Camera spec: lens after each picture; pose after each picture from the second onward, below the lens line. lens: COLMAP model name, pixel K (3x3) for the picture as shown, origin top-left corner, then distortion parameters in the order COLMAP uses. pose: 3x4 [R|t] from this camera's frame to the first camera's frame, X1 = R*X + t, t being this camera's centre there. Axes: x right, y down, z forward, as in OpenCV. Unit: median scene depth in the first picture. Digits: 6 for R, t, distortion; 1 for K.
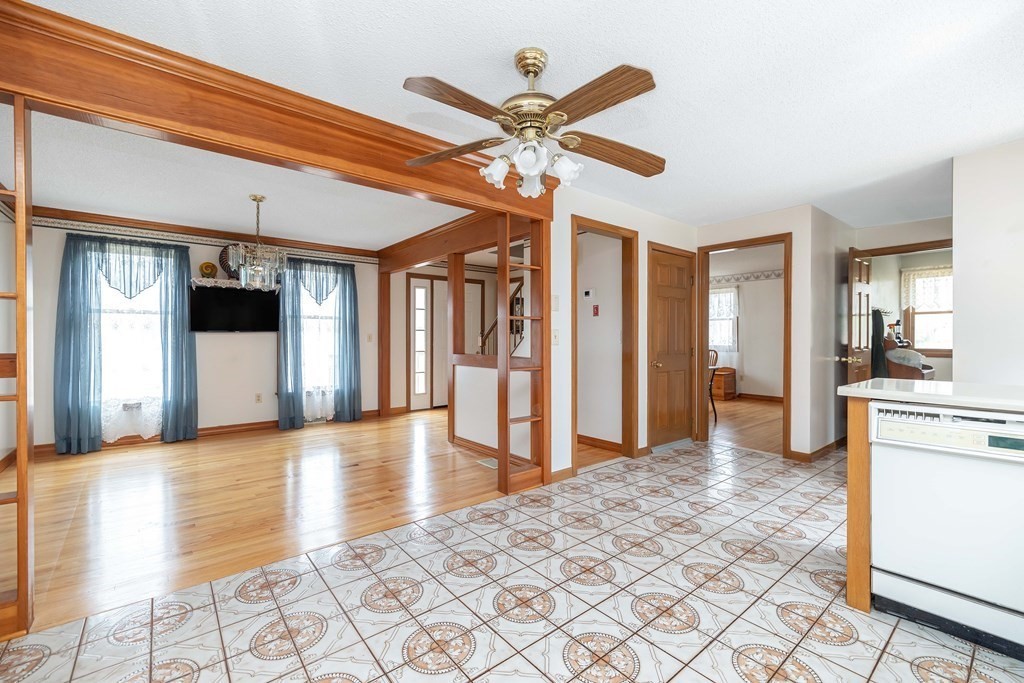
lens RADIAL K [[428.1, 0, 468.5], [0, 428.1, 335.5], [0, 0, 1]] dist [-0.014666, 0.000183]
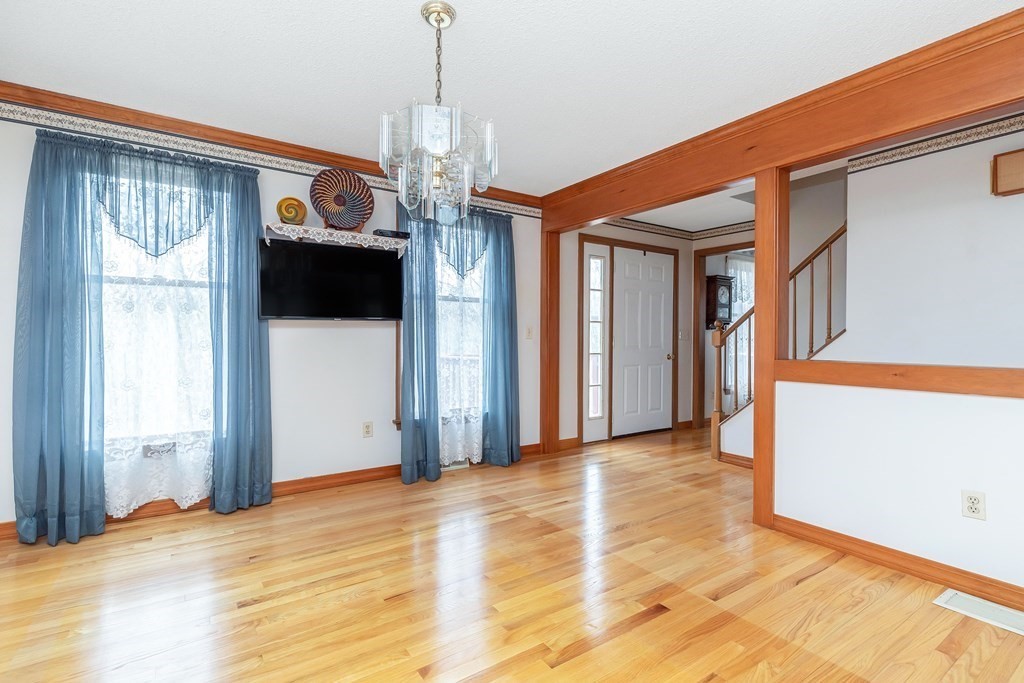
lens RADIAL K [[449.7, 0, 511.5], [0, 449.7, 339.4], [0, 0, 1]] dist [-0.005282, -0.001403]
pose [[0.999968, 0.004516, -0.006616, -0.307583], [-0.004466, 0.999962, 0.007501, 0.013376], [0.006650, -0.007471, 0.999950, 0.390438]]
